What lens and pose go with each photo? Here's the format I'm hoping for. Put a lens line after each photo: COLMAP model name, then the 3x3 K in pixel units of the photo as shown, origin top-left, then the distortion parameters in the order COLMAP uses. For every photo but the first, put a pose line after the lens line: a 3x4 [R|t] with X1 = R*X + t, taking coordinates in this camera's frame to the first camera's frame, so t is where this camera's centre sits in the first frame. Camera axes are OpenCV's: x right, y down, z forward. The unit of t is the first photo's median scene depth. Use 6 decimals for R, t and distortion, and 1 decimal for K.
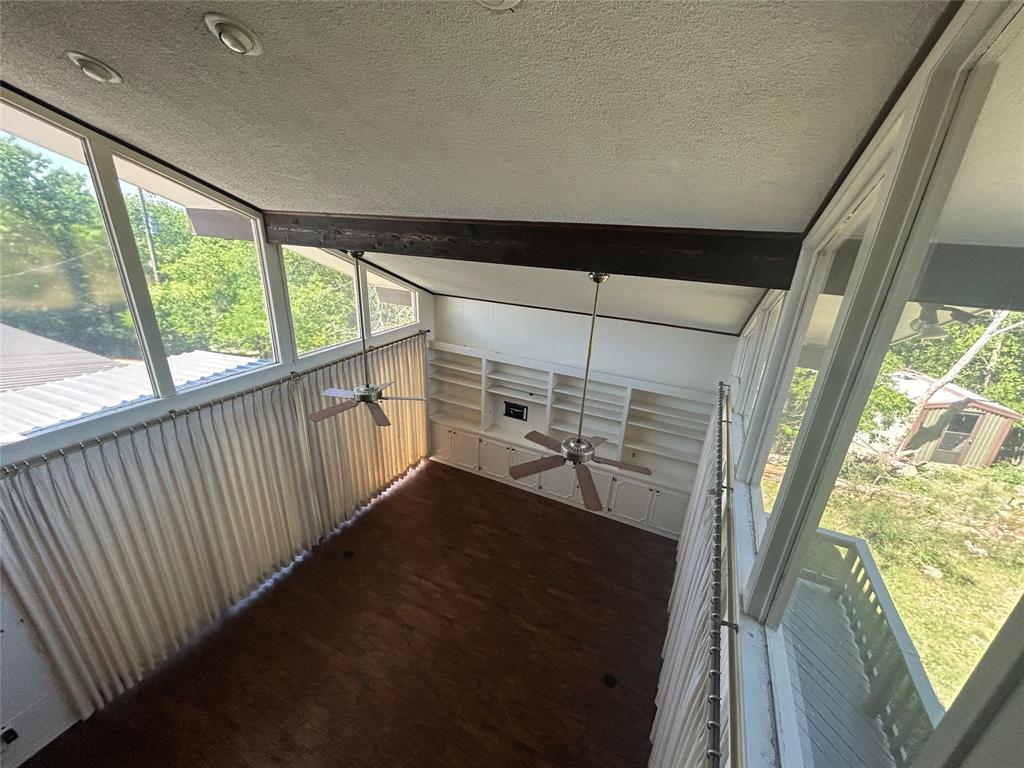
lens RADIAL K [[417.2, 0, 512.0], [0, 417.2, 384.0], [0, 0, 1]] dist [-0.000114, -0.000014]
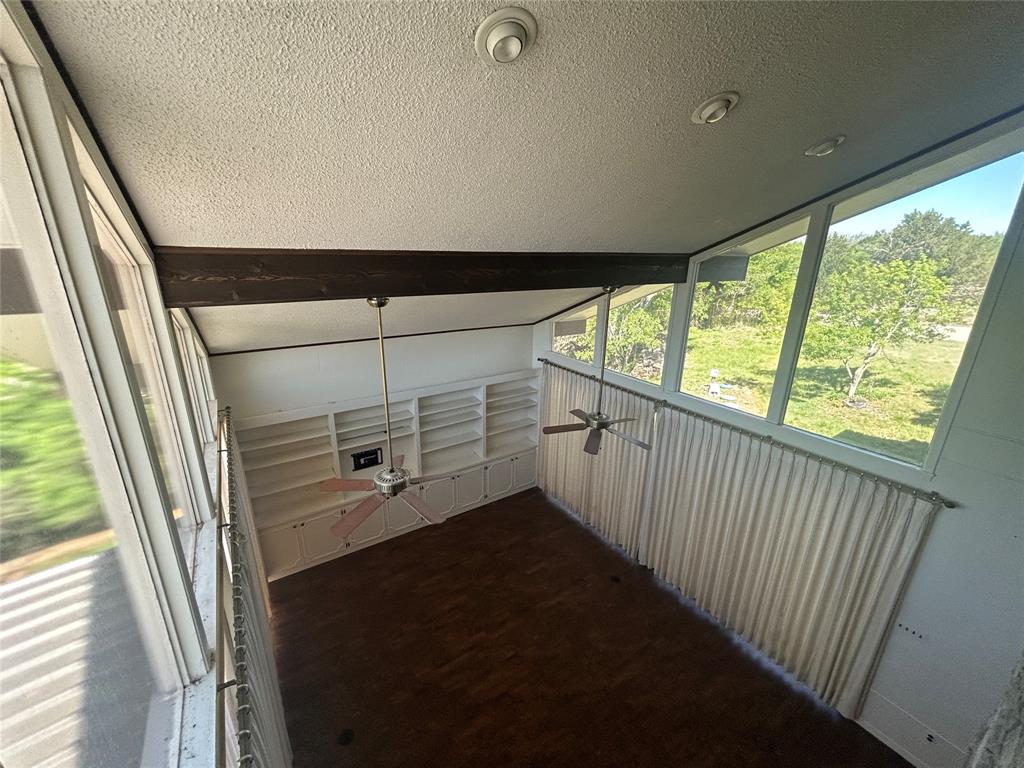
lens RADIAL K [[410.7, 0, 512.0], [0, 410.7, 384.0], [0, 0, 1]] dist [0.000038, -0.000016]
pose [[0.501897, -0.293824, 0.813491, -0.502469], [0.320229, 0.936819, 0.140798, -0.109755], [-0.803463, 0.189837, 0.564277, 0.231028]]
